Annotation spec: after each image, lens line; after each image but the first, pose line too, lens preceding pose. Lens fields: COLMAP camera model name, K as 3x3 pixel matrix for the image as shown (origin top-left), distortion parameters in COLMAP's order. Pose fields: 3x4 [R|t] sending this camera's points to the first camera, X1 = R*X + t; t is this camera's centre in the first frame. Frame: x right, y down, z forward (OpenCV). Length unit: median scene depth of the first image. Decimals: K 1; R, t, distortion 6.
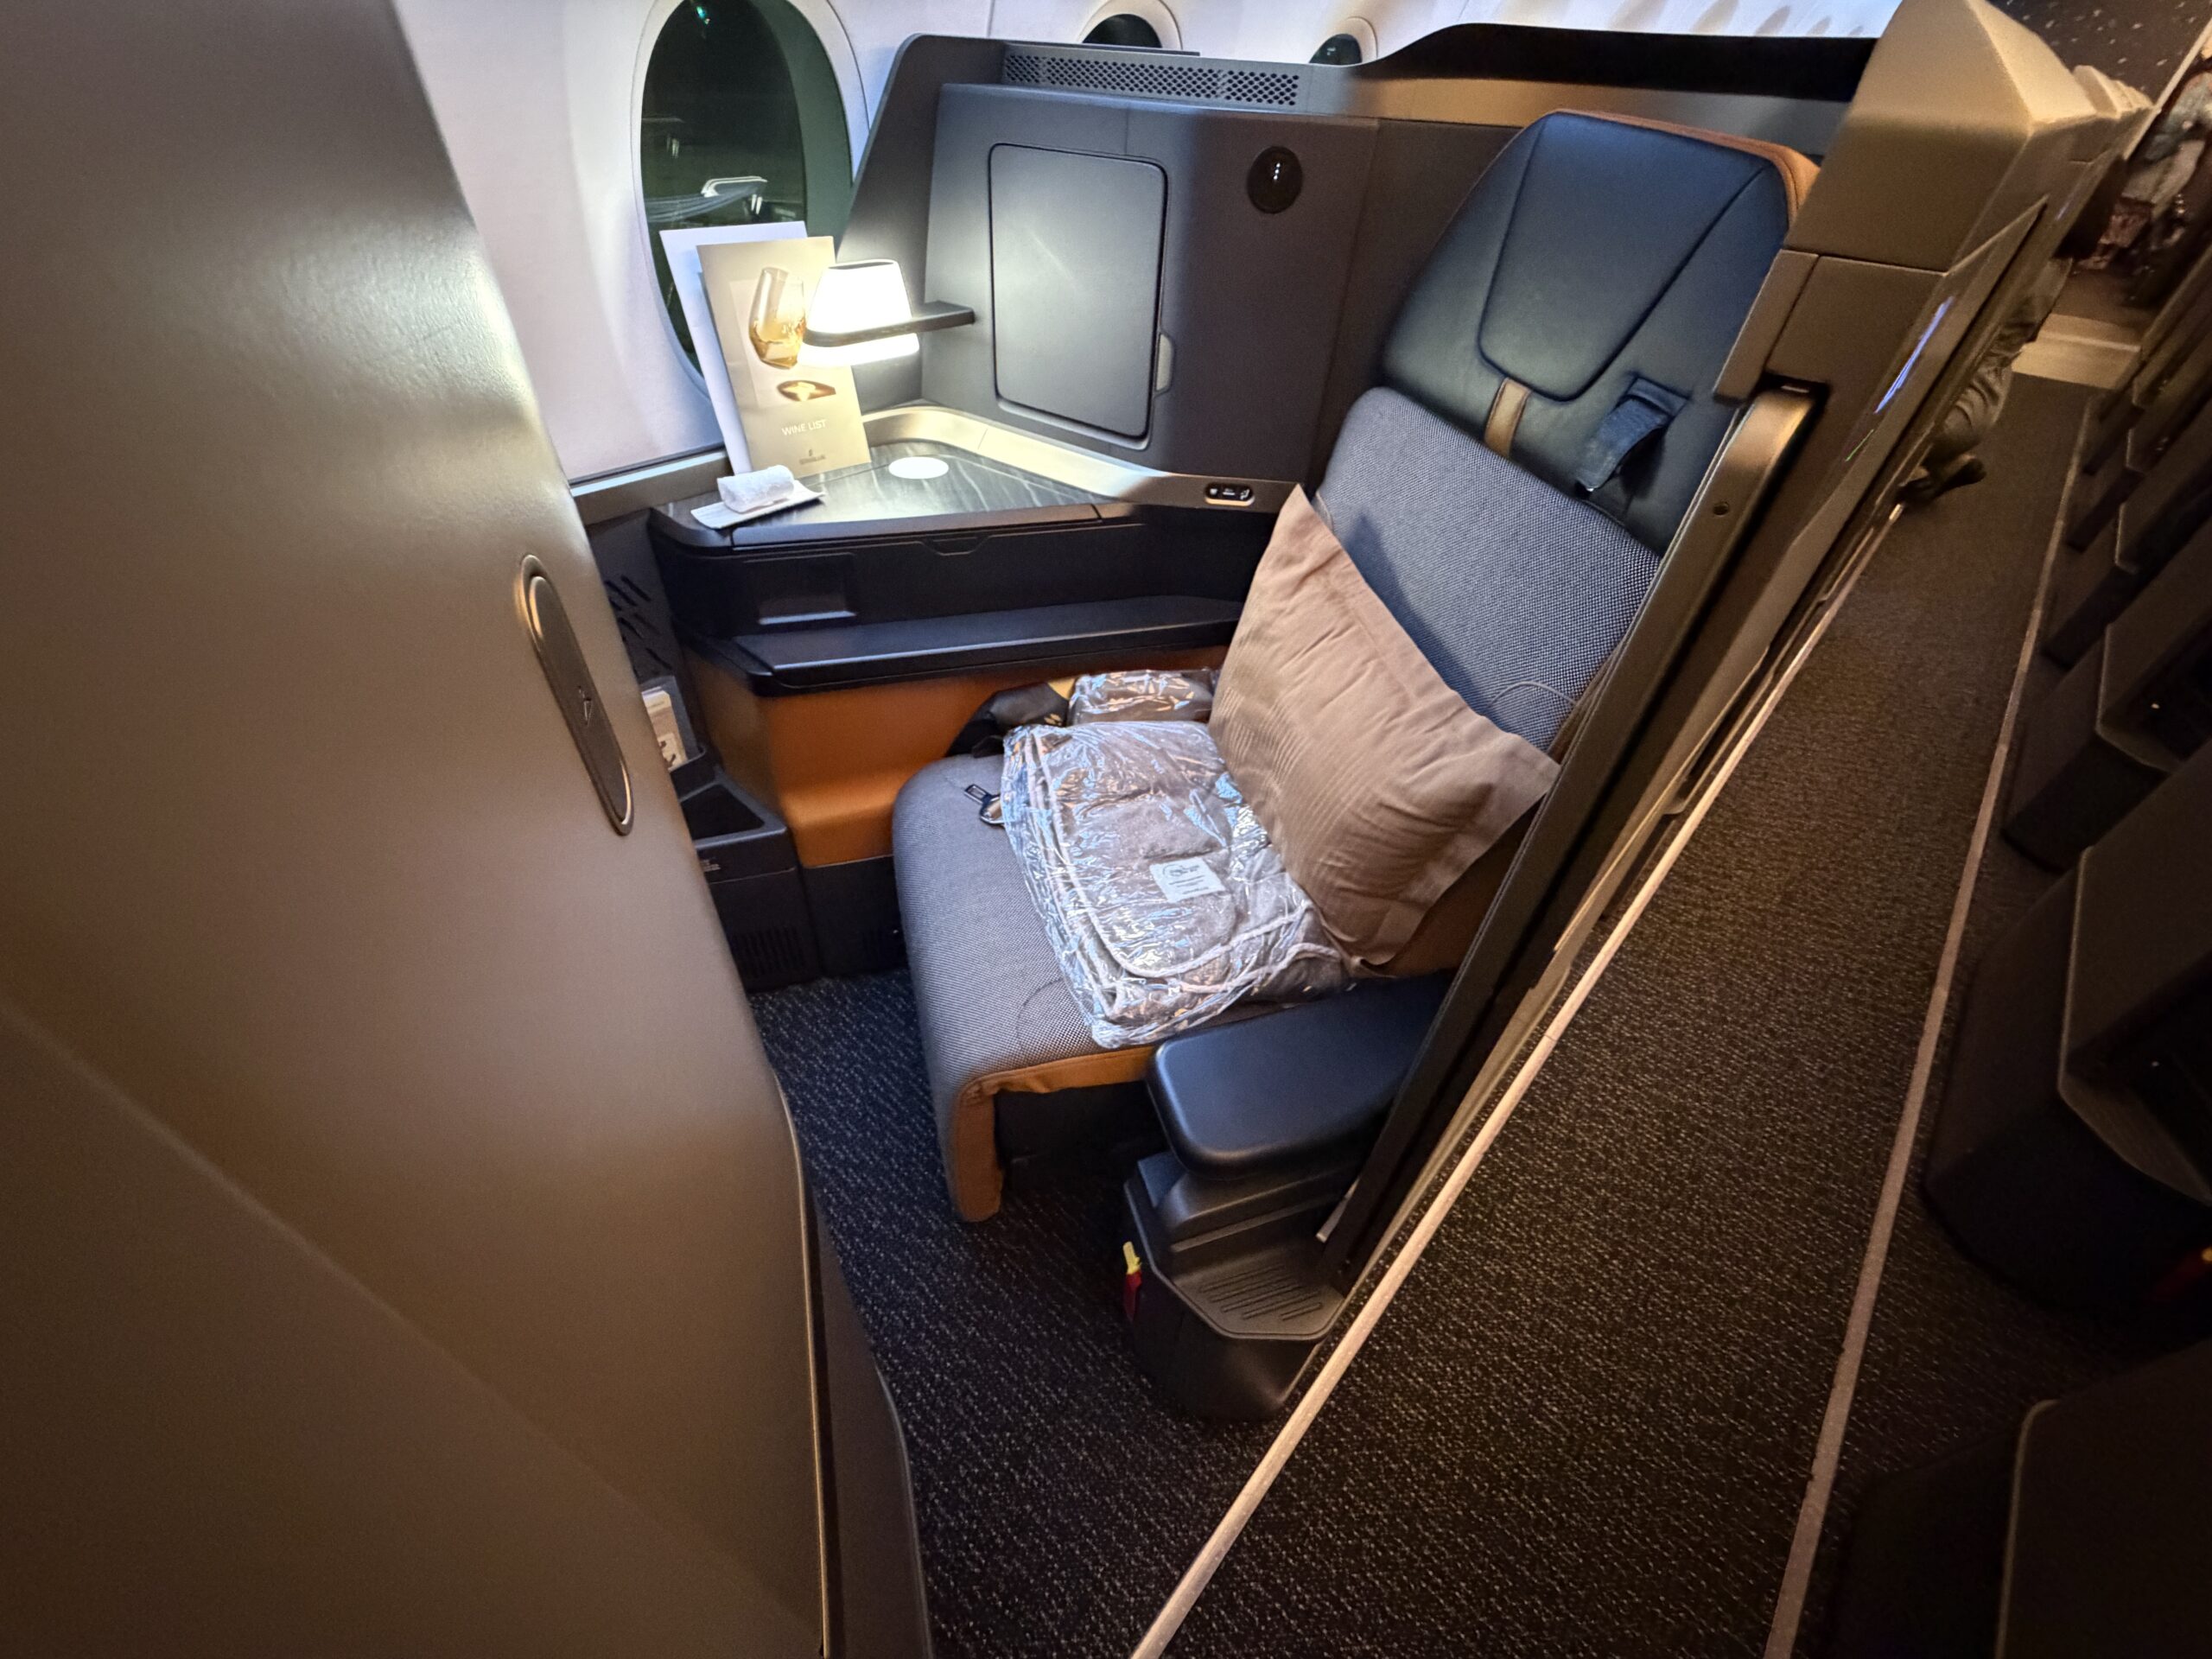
lens RADIAL K [[879.0, 0, 1099.3], [0, 879.0, 825.7], [0, 0, 1]] dist [-0.000885, 0.000137]
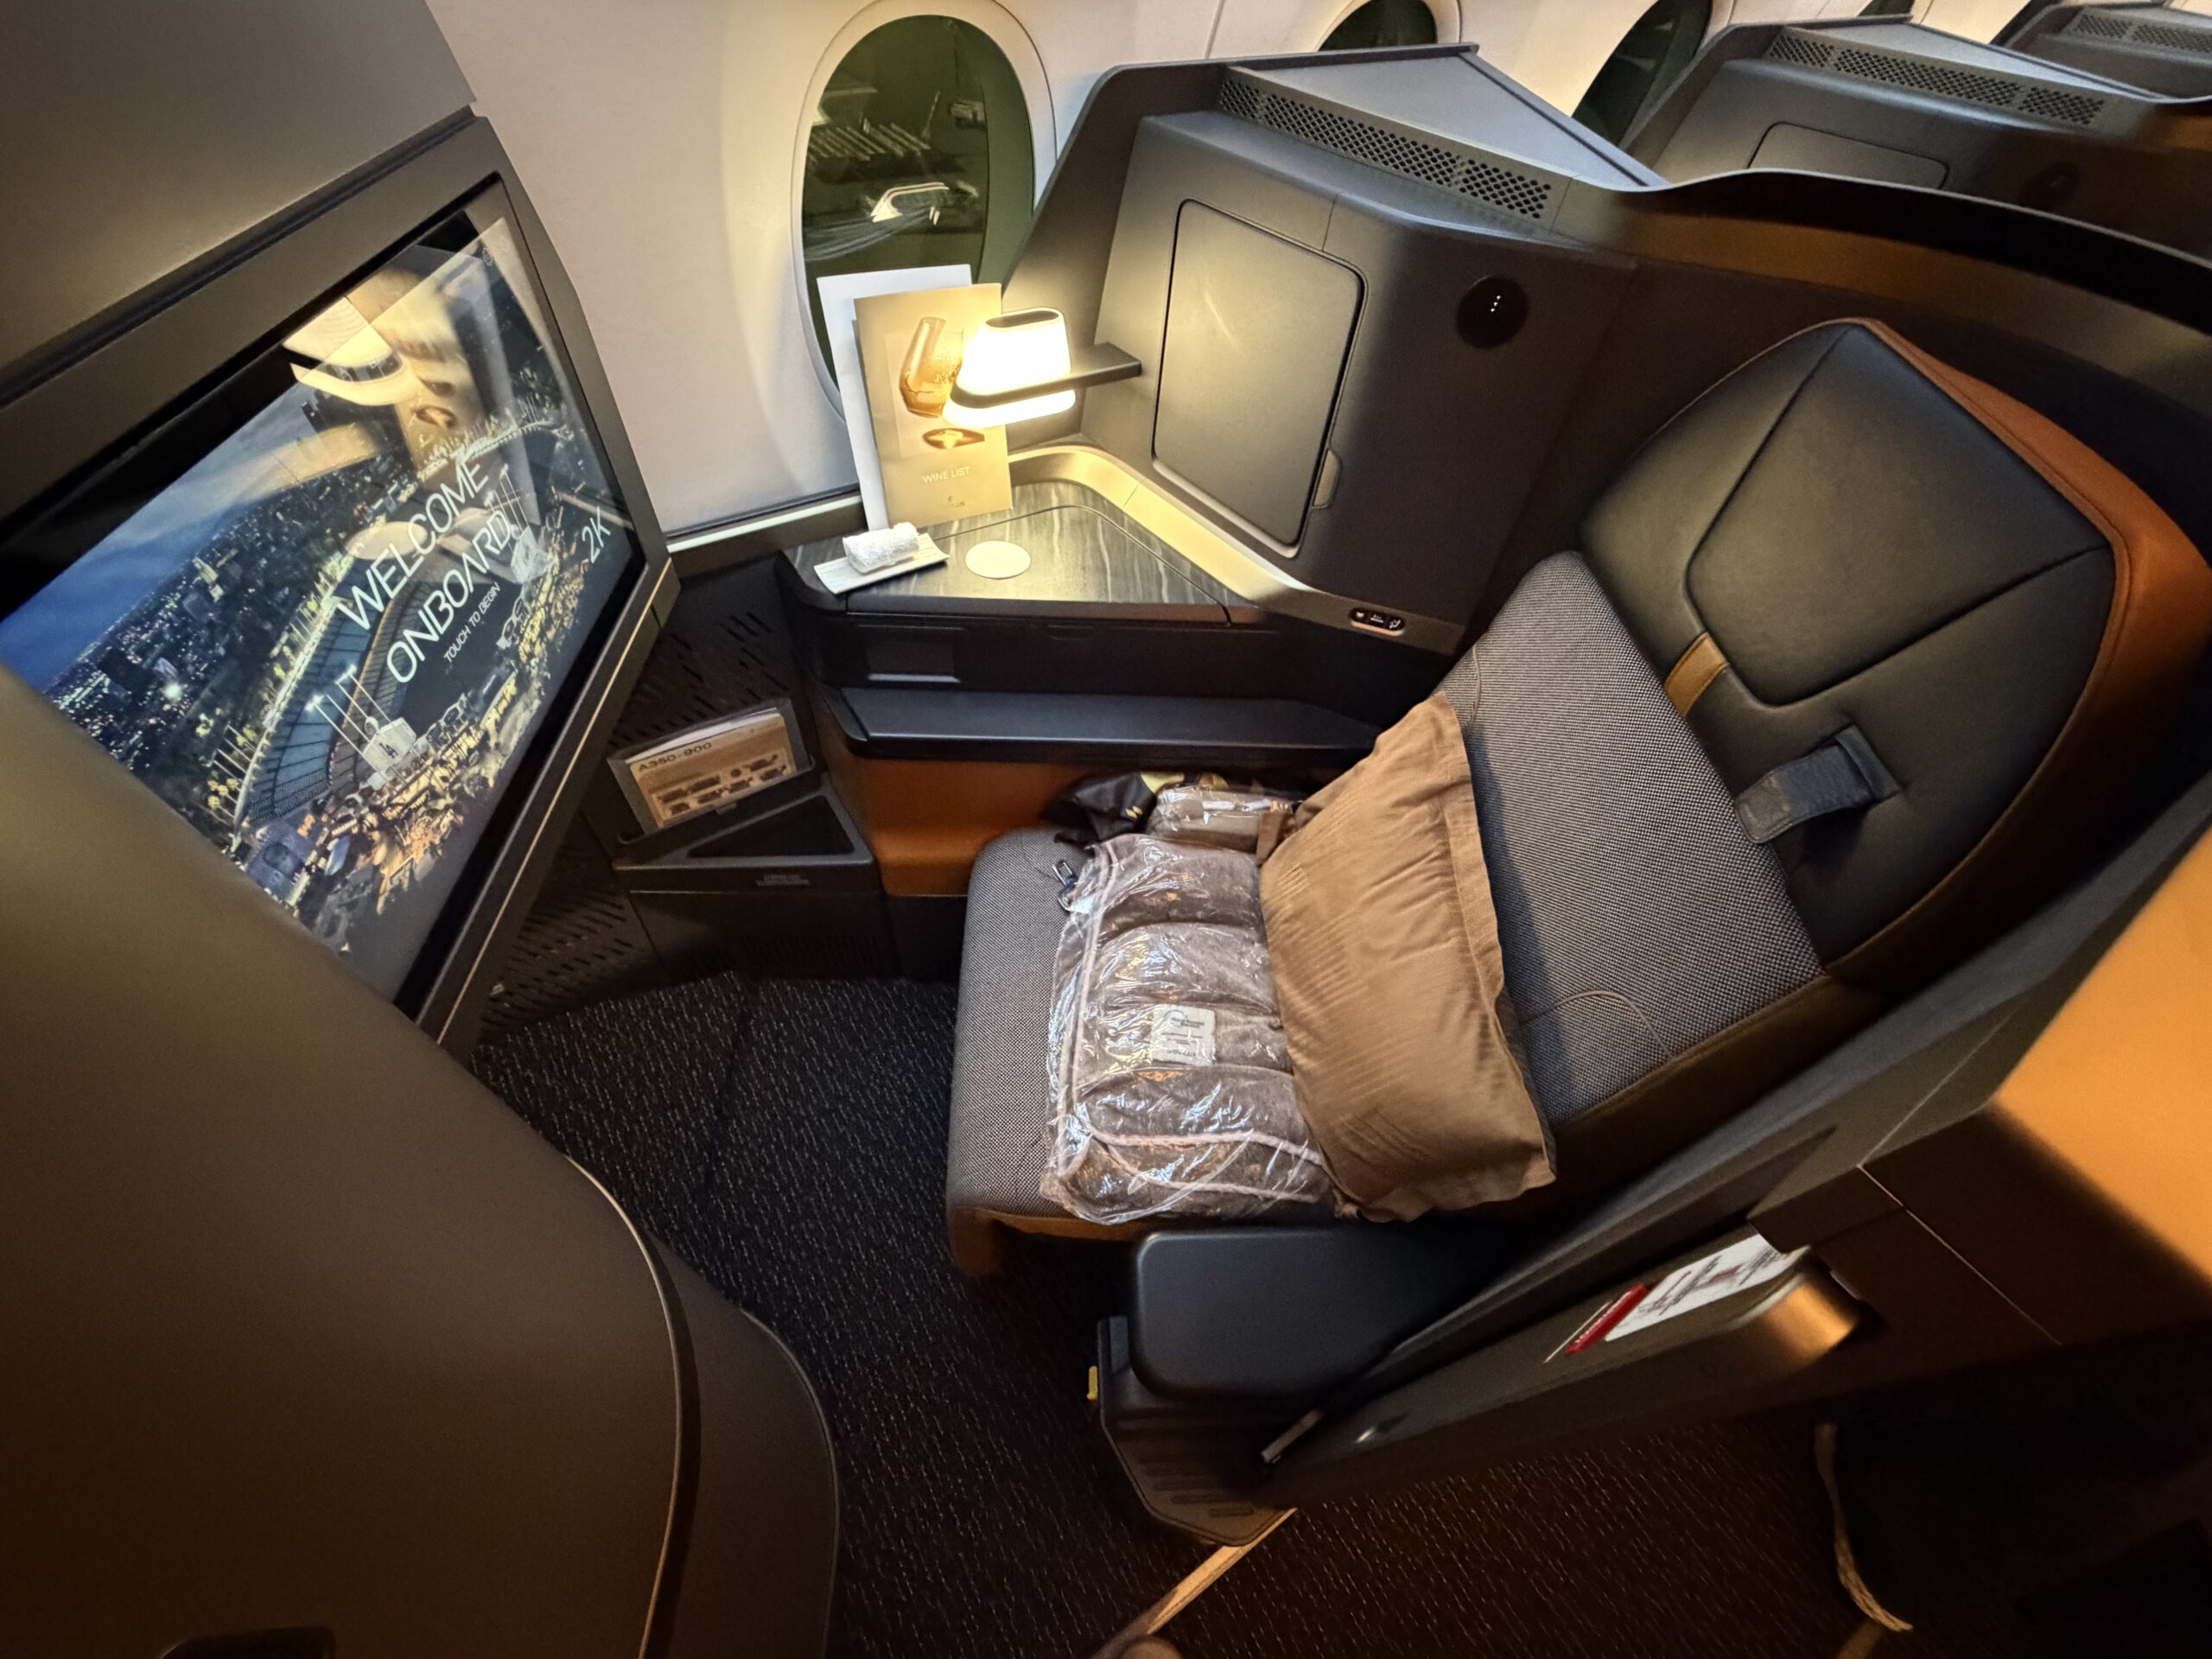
lens RADIAL K [[879.0, 0, 1099.3], [0, 879.0, 825.7], [0, 0, 1]] dist [-0.000885, 0.000137]
pose [[0.965693, 0.206562, -0.157384, 0.060987], [-0.183553, 0.971651, 0.149003, -0.267156], [0.183701, -0.115002, 0.976232, 0.052298]]
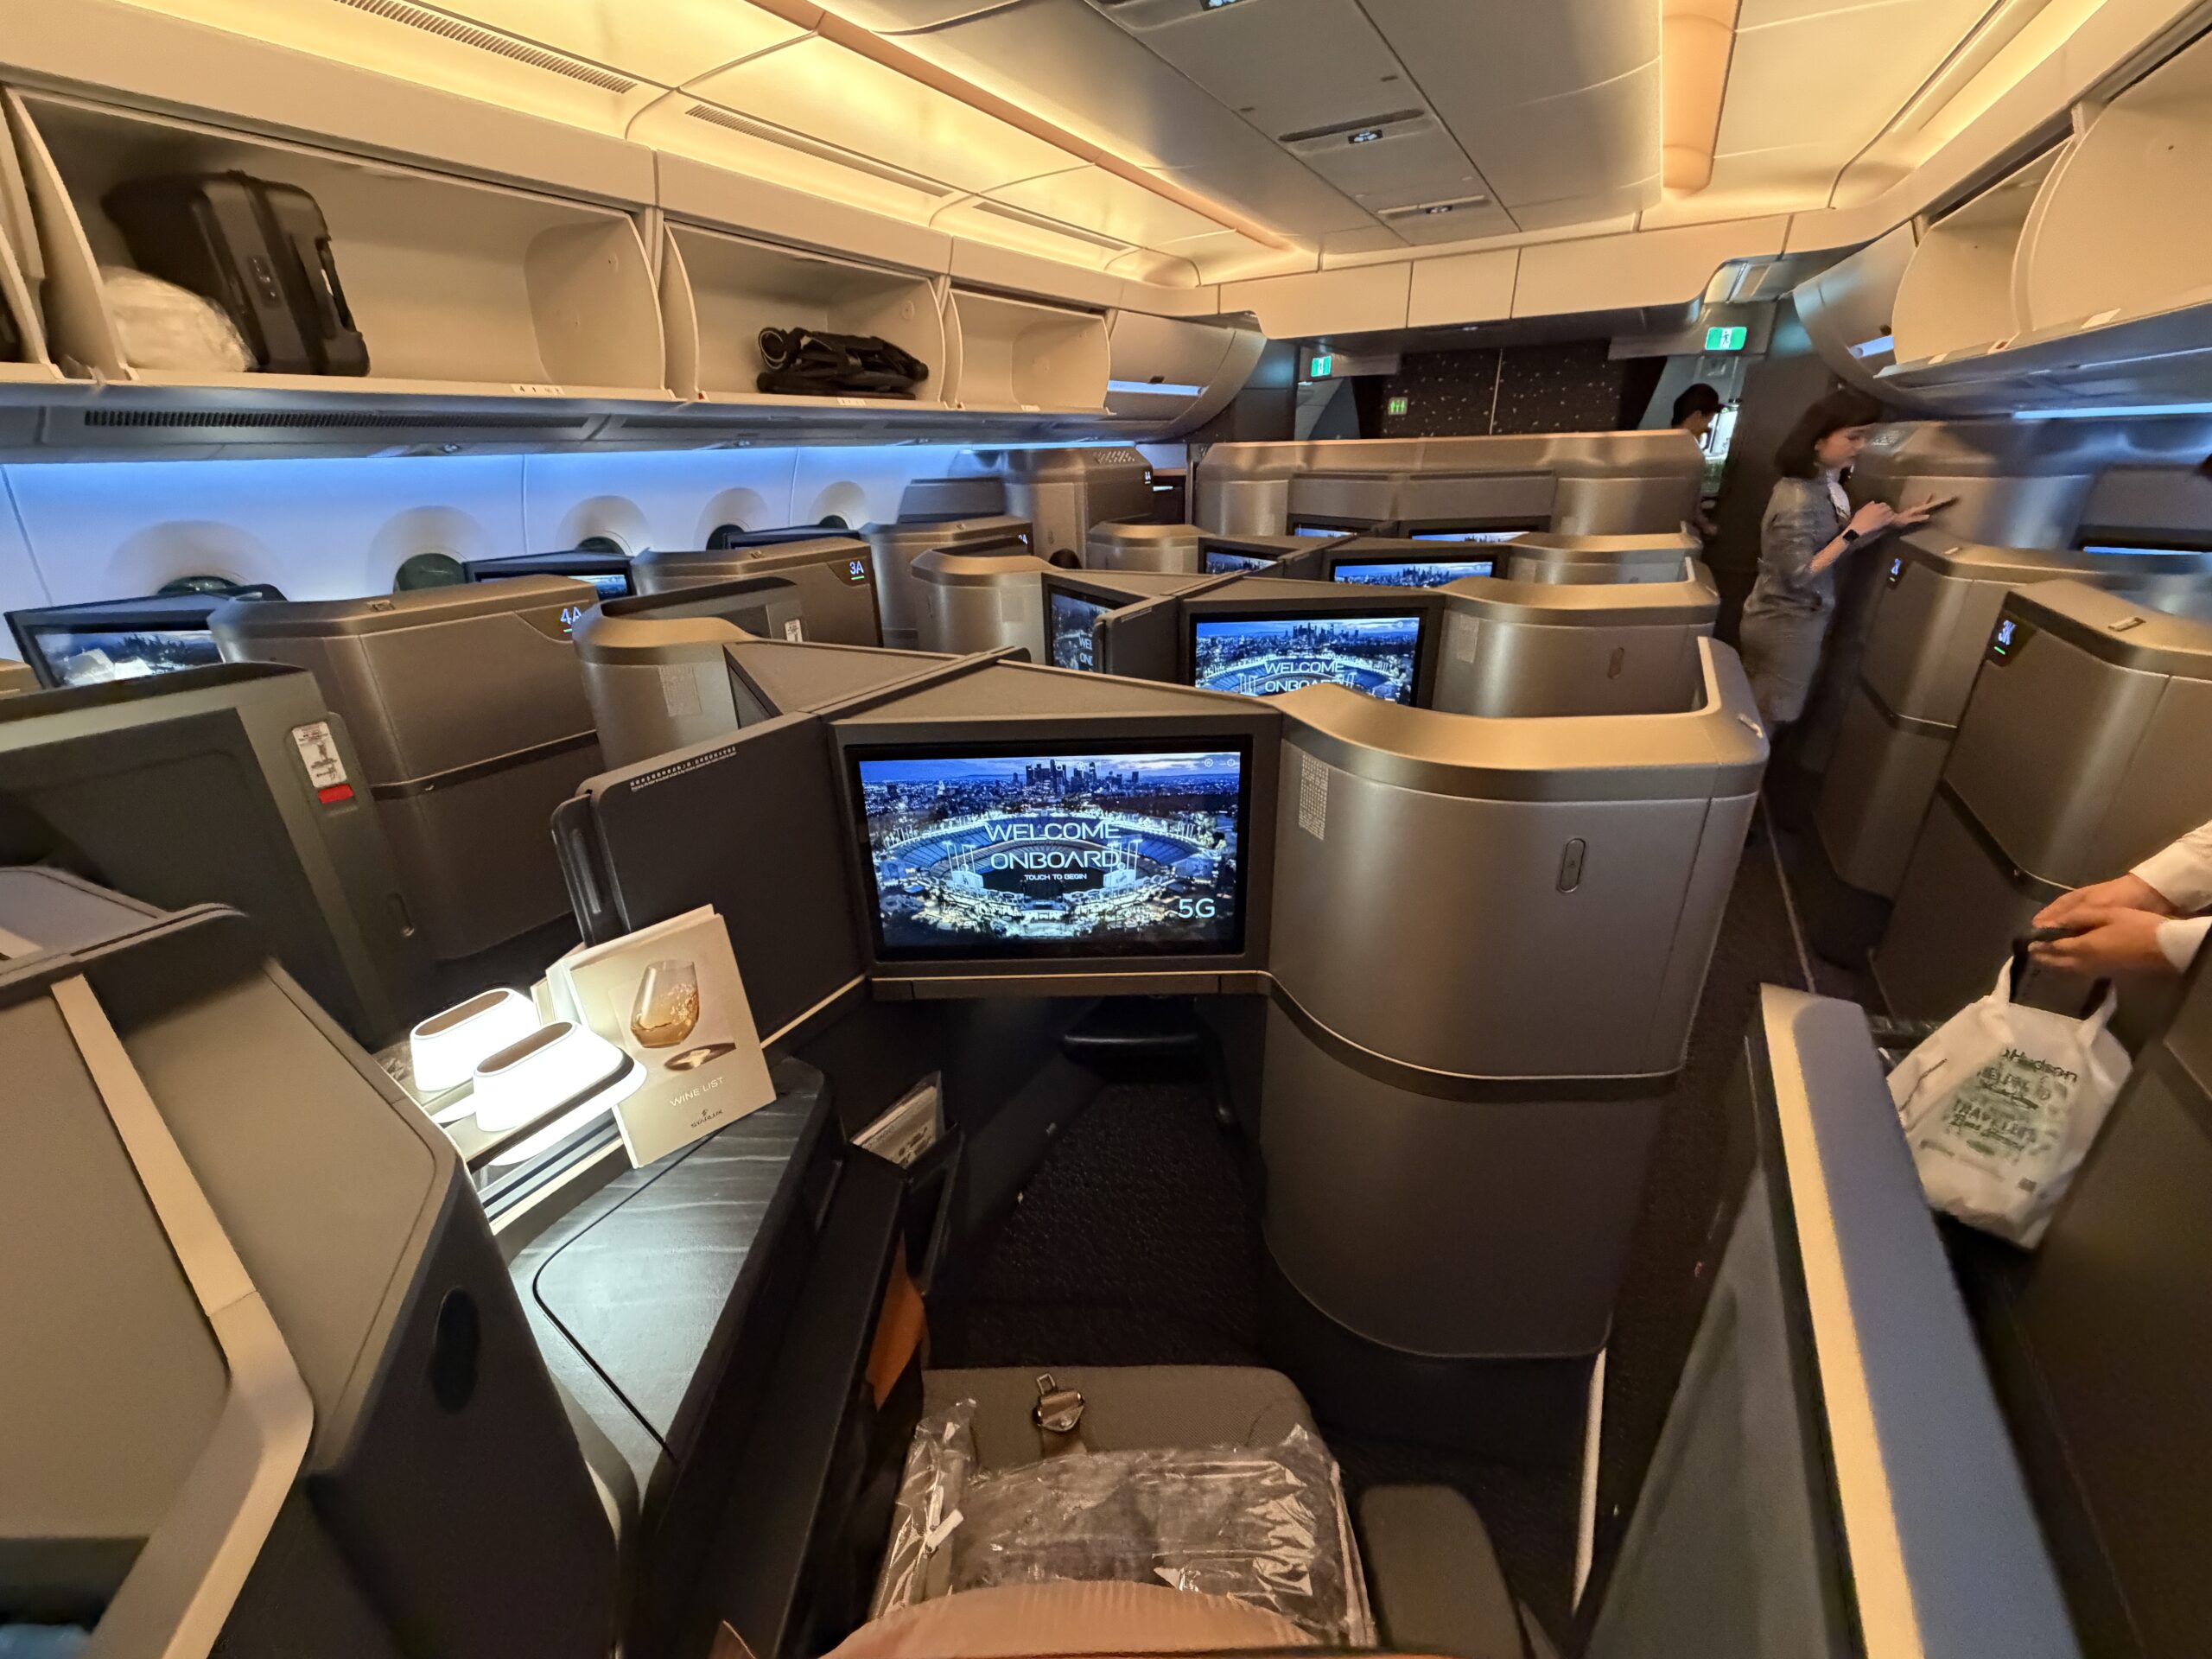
lens RADIAL K [[879.0, 0, 1099.3], [0, 879.0, 825.7], [0, 0, 1]] dist [-0.000885, 0.000137]
pose [[-0.299229, 0.336996, -0.892690, 0.528780], [-0.620926, 0.641596, 0.450340, -0.834615], [0.724509, 0.689049, 0.017265, 0.538802]]
